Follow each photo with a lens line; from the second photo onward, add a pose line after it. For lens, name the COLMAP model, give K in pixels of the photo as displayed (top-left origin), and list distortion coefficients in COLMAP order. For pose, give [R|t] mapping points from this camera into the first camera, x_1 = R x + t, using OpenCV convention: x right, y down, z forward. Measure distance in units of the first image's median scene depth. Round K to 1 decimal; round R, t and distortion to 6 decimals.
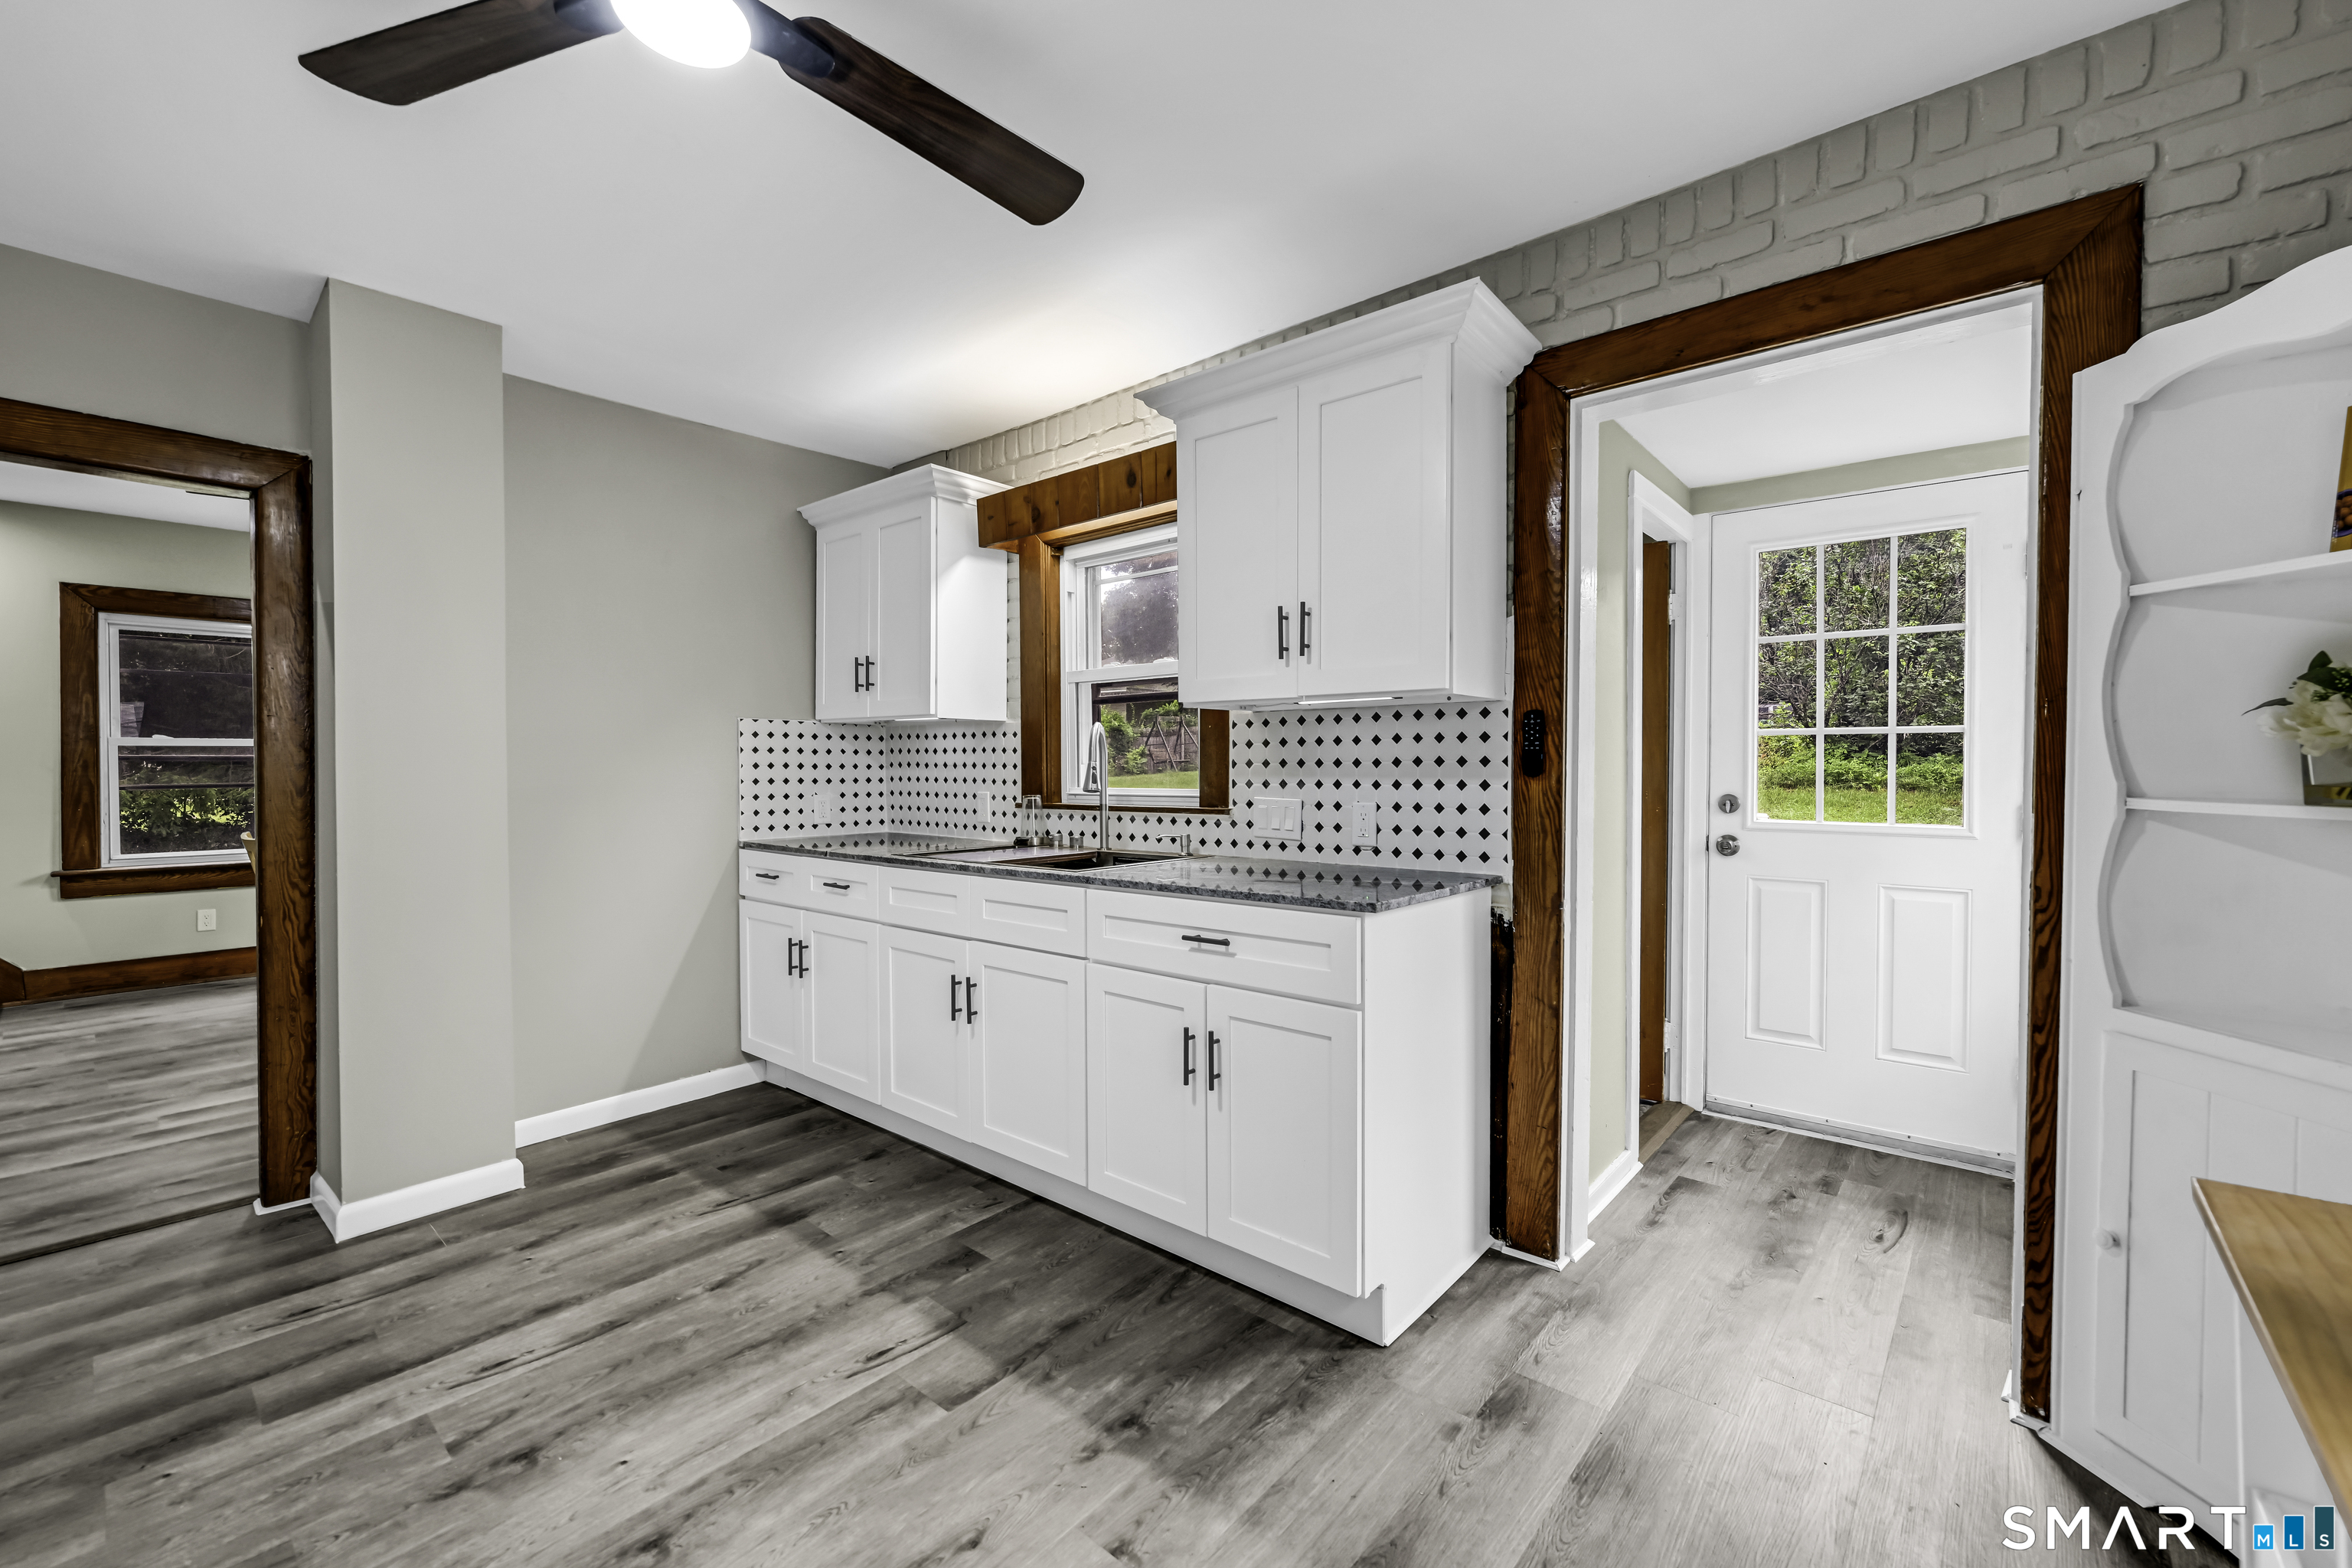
lens RADIAL K [[942.7, 0, 1095.7], [0, 942.7, 783.1], [0, 0, 1]] dist [-0.002656, 0.000645]
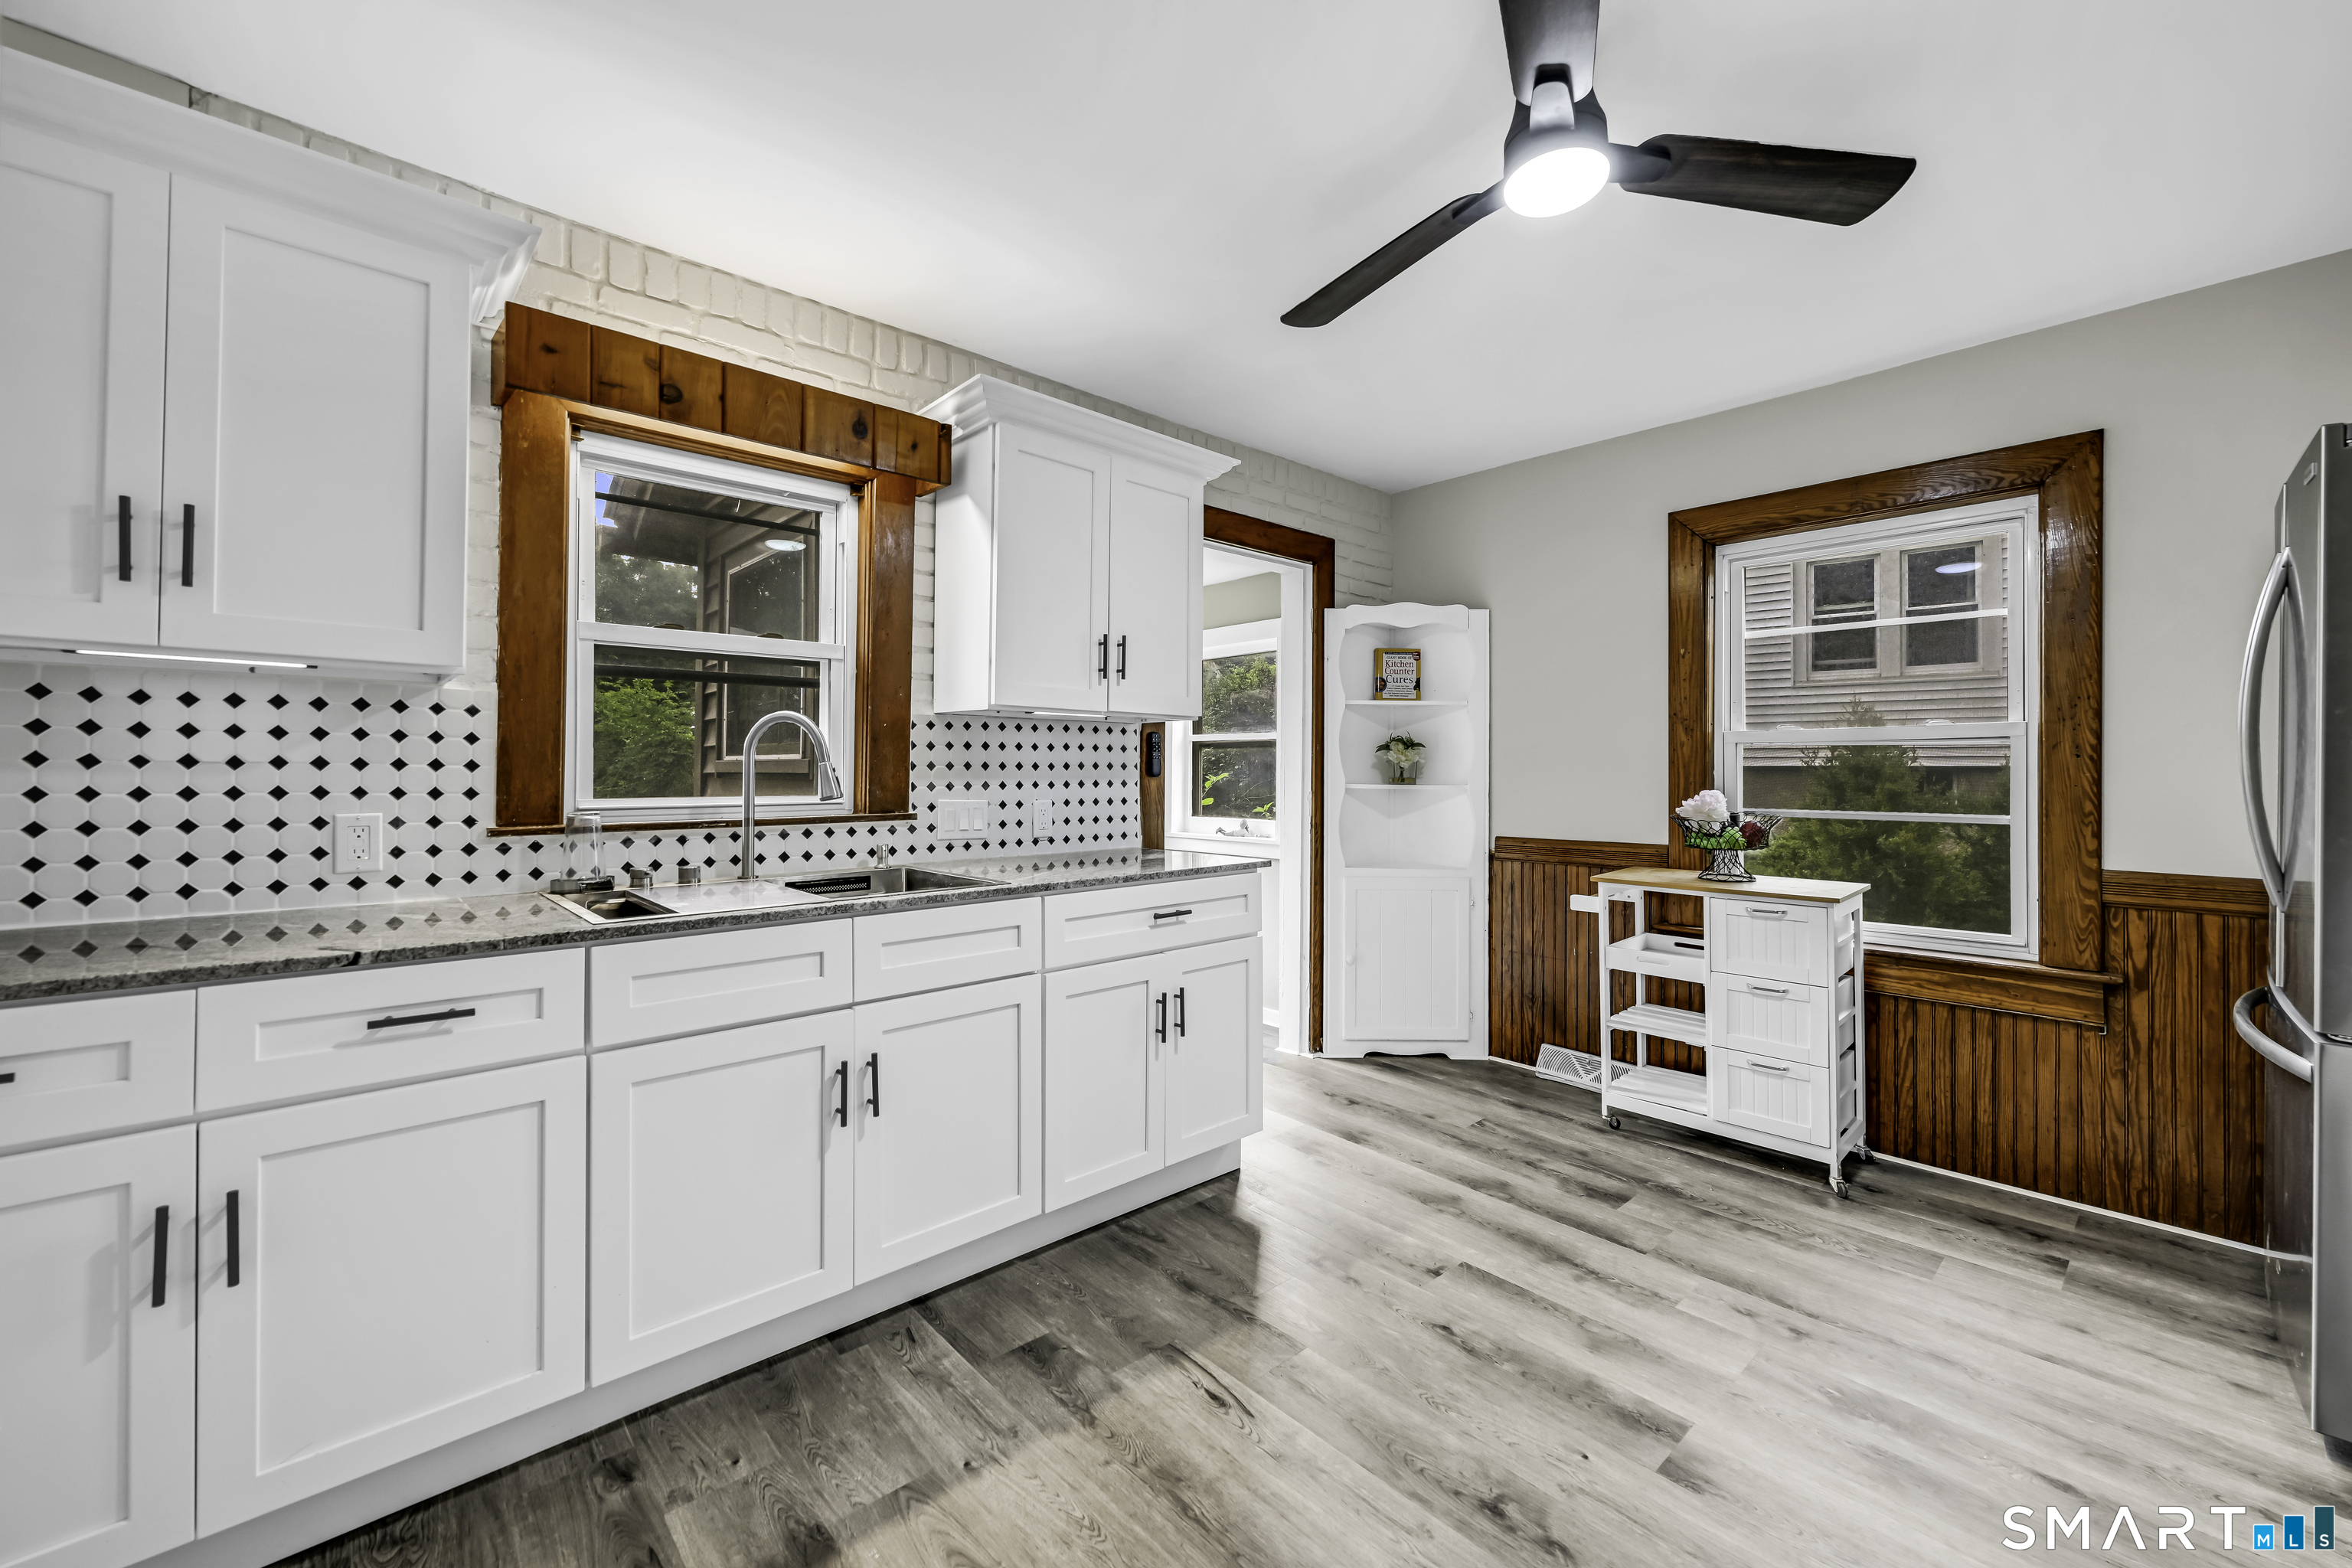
lens RADIAL K [[942.7, 0, 1234.2], [0, 942.7, 765.9], [0, 0, 1]] dist [-0.002656, 0.000645]
pose [[0.062011, 0.010048, 0.998025, -0.904312], [0.015974, 0.999811, -0.011059, -0.005542], [-0.997948, 0.016628, 0.061839, 0.711047]]
